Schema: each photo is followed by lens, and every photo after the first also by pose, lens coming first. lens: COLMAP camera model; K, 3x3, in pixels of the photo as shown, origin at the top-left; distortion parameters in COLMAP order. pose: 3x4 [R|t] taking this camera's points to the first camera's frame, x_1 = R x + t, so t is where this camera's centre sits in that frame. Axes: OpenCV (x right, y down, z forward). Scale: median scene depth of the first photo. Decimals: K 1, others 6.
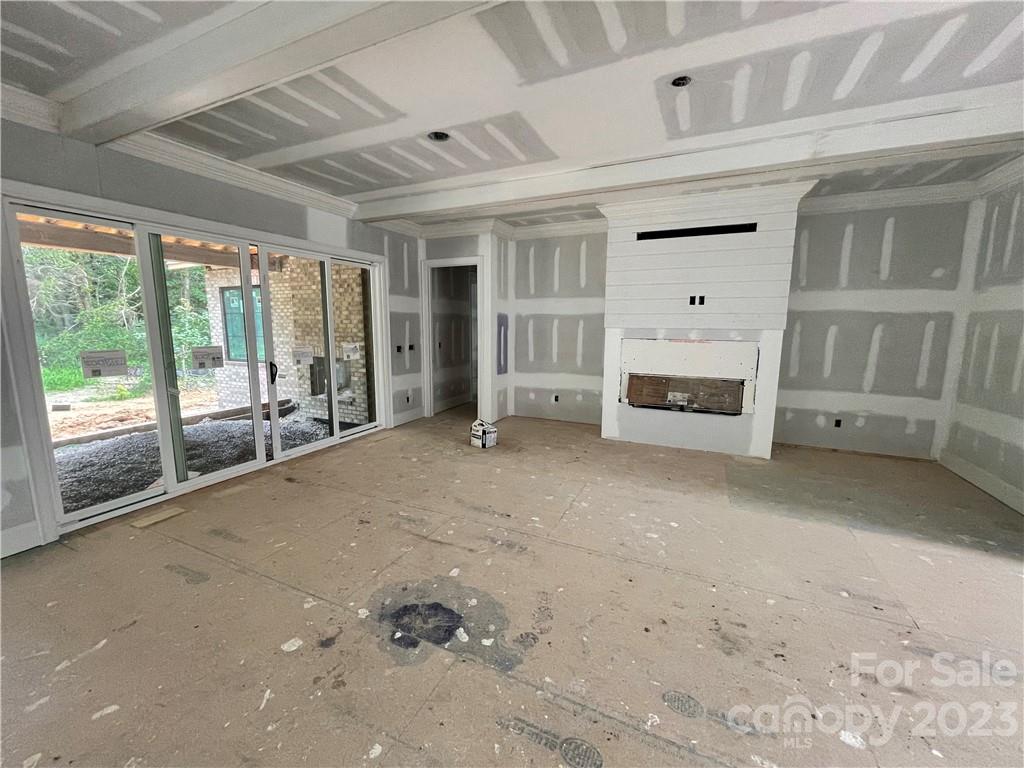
lens RADIAL K [[413.4, 0, 503.9], [0, 413.4, 383.2], [0, 0, 1]] dist [-0.002956, 0.000788]
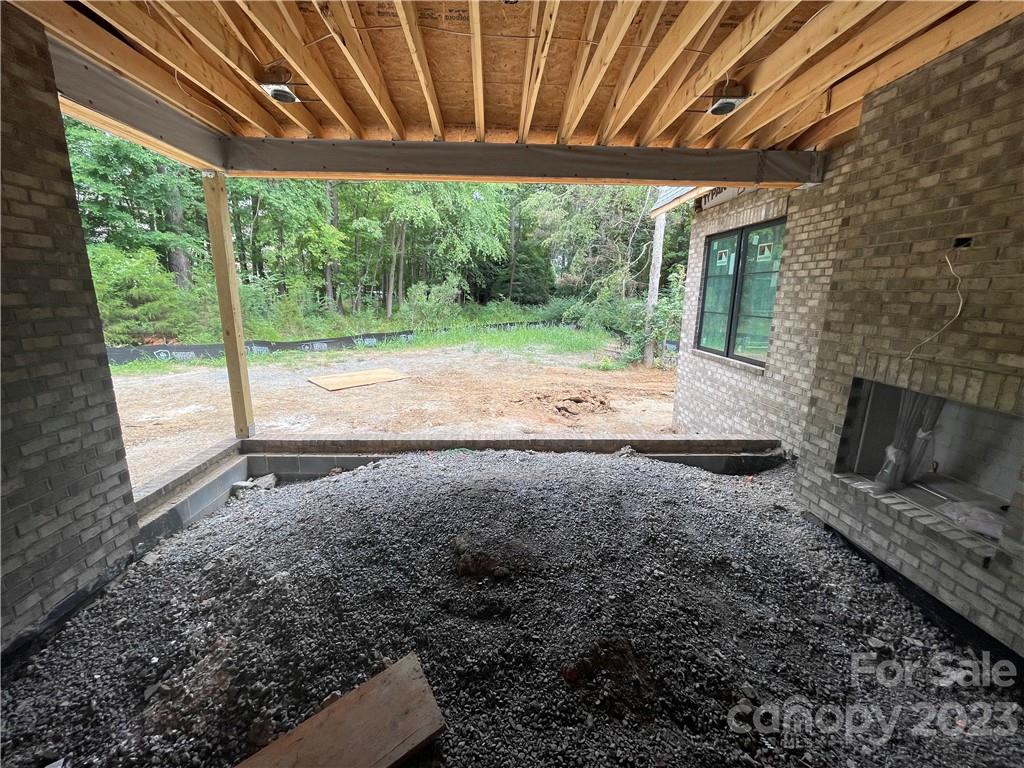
lens RADIAL K [[413.4, 0, 503.9], [0, 413.4, 383.2], [0, 0, 1]] dist [-0.002956, 0.000788]
pose [[0.463714, 0.194989, -0.864262, -0.366316], [-0.140662, 0.979312, 0.145474, -0.088174], [0.874748, 0.054111, 0.481548, 0.670042]]
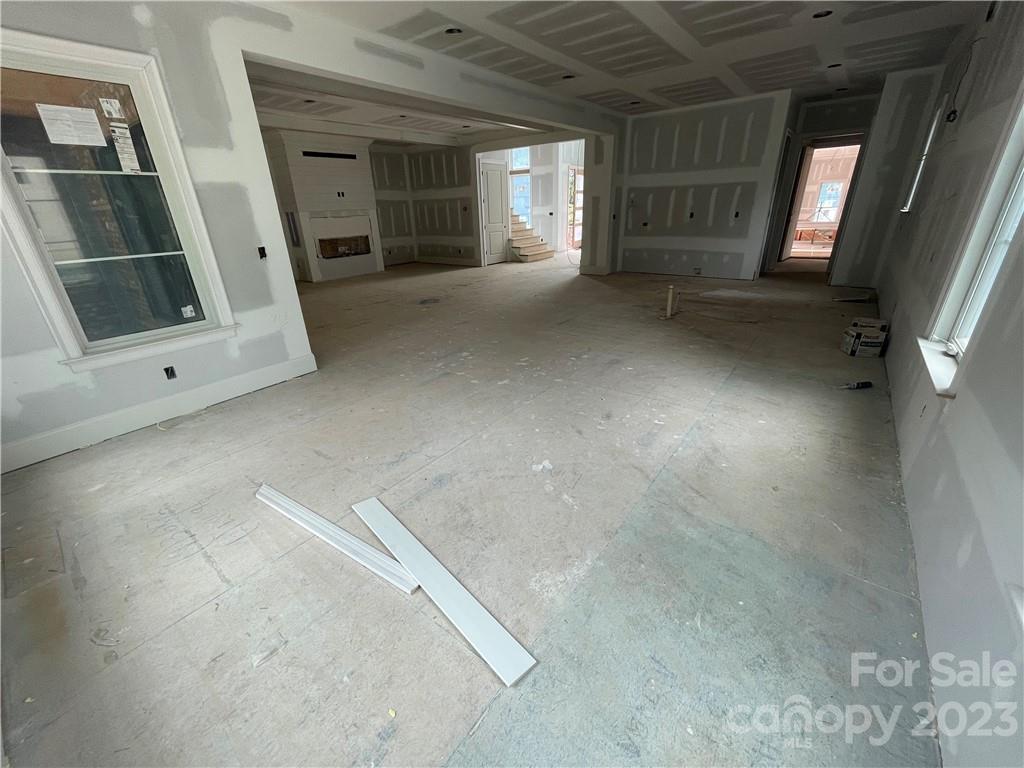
lens RADIAL K [[413.4, 0, 503.9], [0, 413.4, 383.2], [0, 0, 1]] dist [-0.002956, 0.000788]
pose [[0.219824, -0.396825, 0.891183, -1.116753], [0.176853, 0.914602, 0.363630, 0.030258], [-0.959375, 0.077674, 0.271231, -0.143161]]
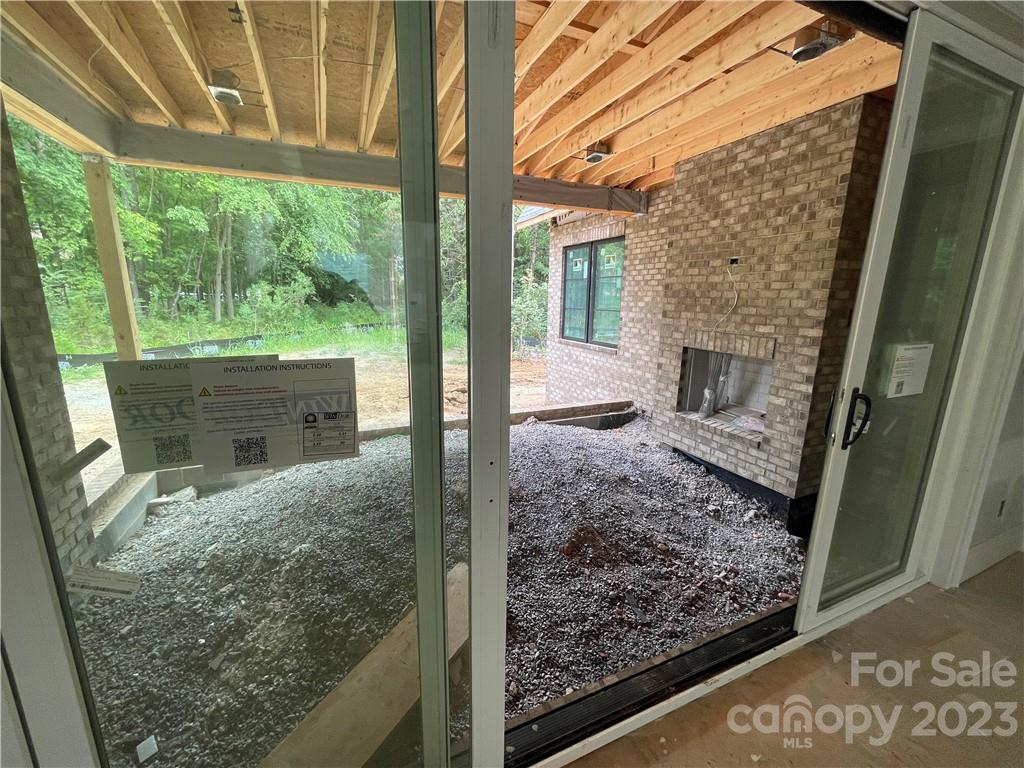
lens RADIAL K [[413.4, 0, 503.9], [0, 413.4, 383.2], [0, 0, 1]] dist [-0.002956, 0.000788]
pose [[0.756619, 0.142710, -0.638093, -0.357157], [-0.104728, 0.989742, 0.097175, -0.055652], [0.645415, -0.006698, 0.763803, 0.487213]]
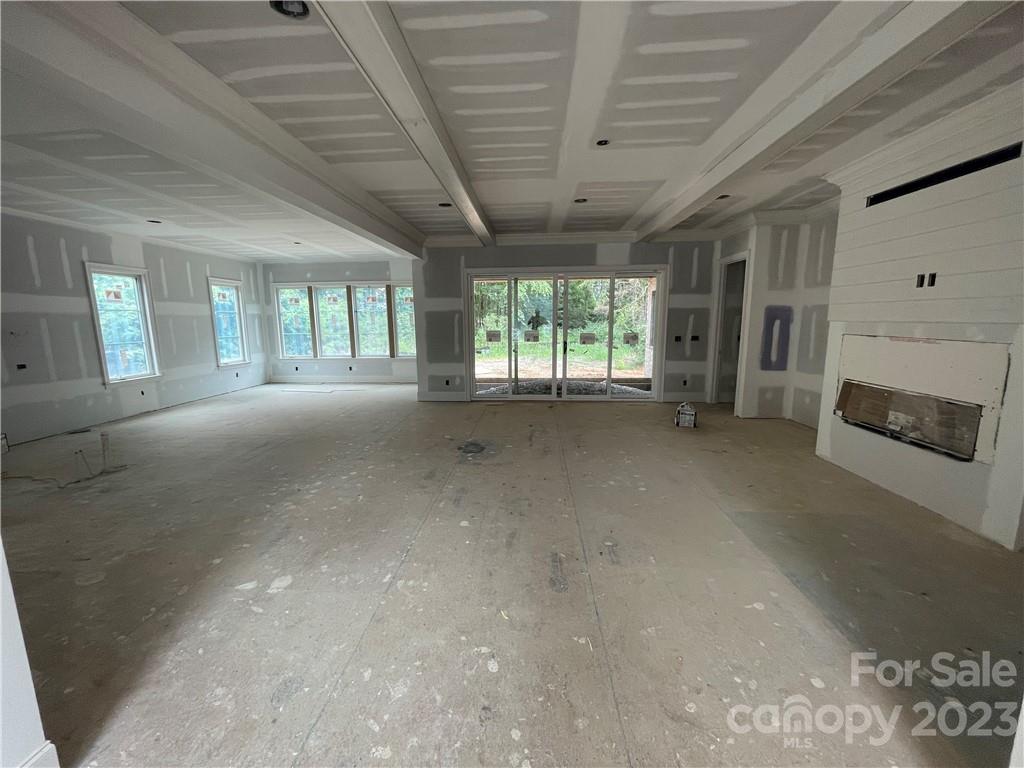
lens RADIAL K [[413.4, 0, 503.9], [0, 413.4, 383.2], [0, 0, 1]] dist [-0.002956, 0.000788]
pose [[0.367197, 0.137515, -0.919922, 0.672083], [-0.124385, 0.987388, 0.097951, -0.010052], [0.921789, 0.078457, 0.379671, 0.088302]]
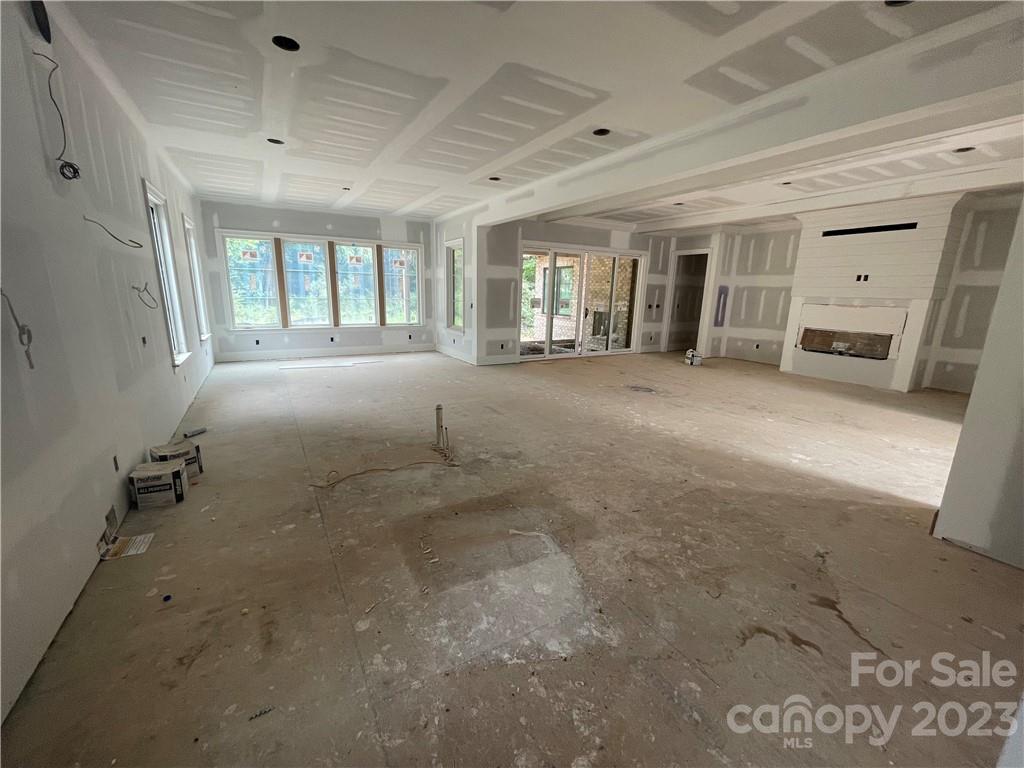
lens RADIAL K [[413.4, 0, 503.9], [0, 413.4, 383.2], [0, 0, 1]] dist [-0.002956, 0.000788]
pose [[0.824509, 0.139426, -0.548402, 0.215285], [-0.102413, 0.989932, 0.097705, 0.118874], [0.556503, -0.024395, 0.830487, -0.710882]]
